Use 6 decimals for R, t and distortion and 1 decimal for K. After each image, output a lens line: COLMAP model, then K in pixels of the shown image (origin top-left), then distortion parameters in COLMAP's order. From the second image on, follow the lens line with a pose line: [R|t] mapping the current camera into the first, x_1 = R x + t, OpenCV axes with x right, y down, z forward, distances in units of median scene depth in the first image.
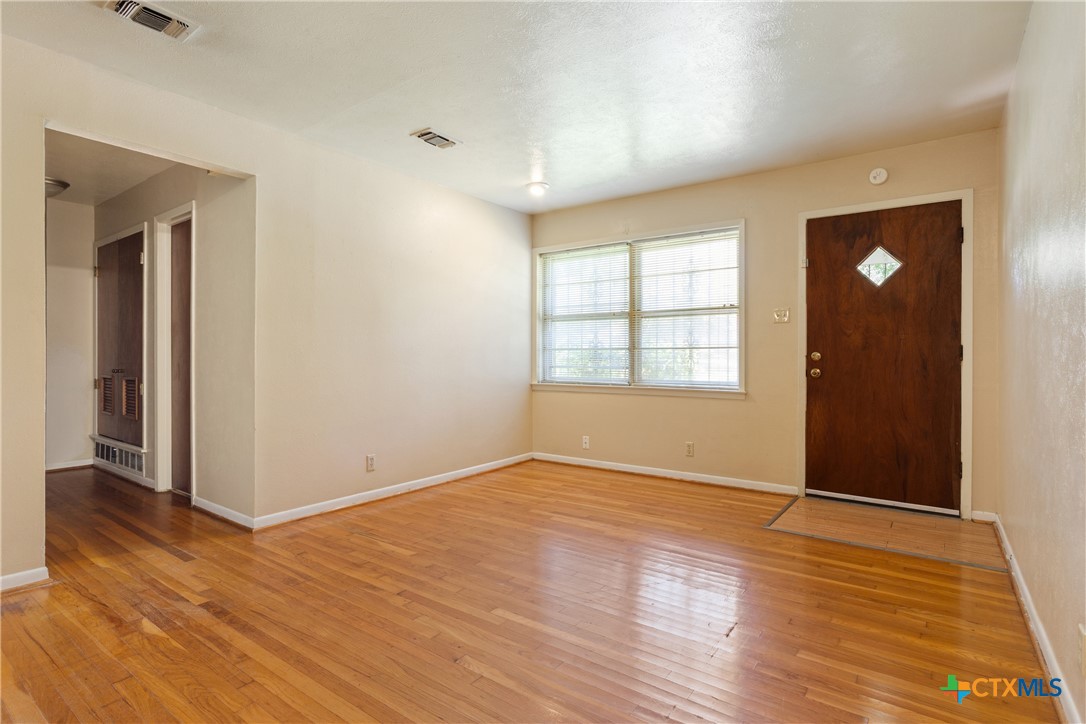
lens RADIAL K [[535.9, 0, 544.6], [0, 535.9, 352.9], [0, 0, 1]] dist [-0.014258, 0.009282]
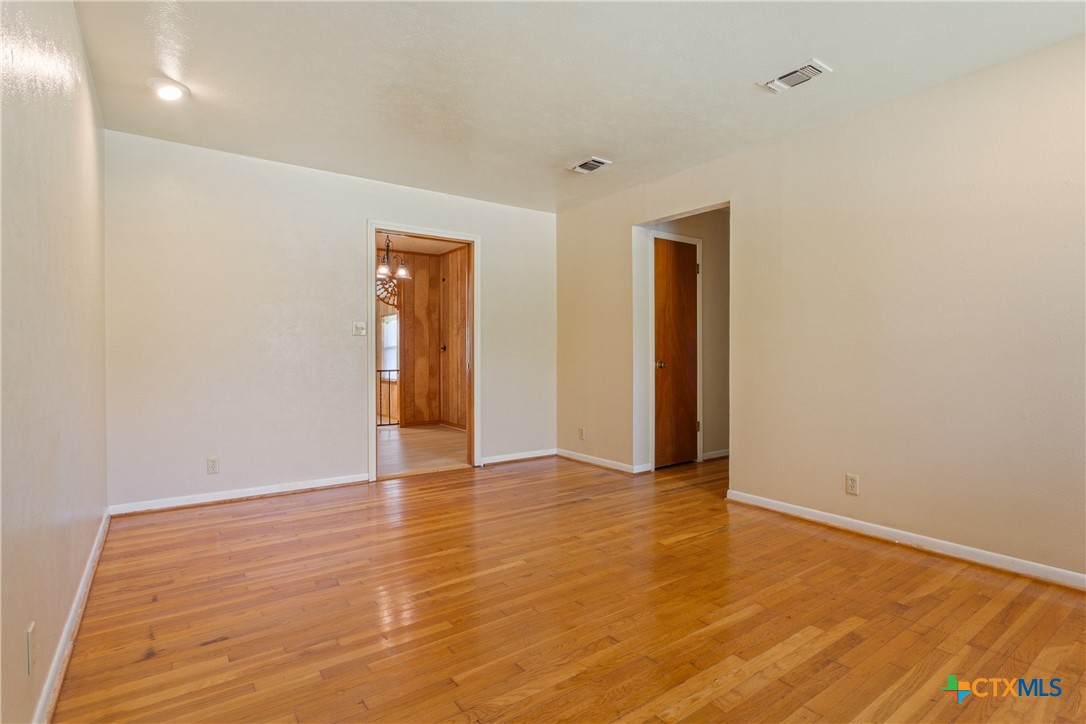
lens RADIAL K [[535.9, 0, 544.6], [0, 535.9, 352.9], [0, 0, 1]] dist [-0.014258, 0.009282]
pose [[-0.310855, -0.001784, -0.950456, 0.775818], [0.006153, 0.999974, -0.003890, 0.004420], [0.950437, -0.007057, -0.310836, 1.043517]]
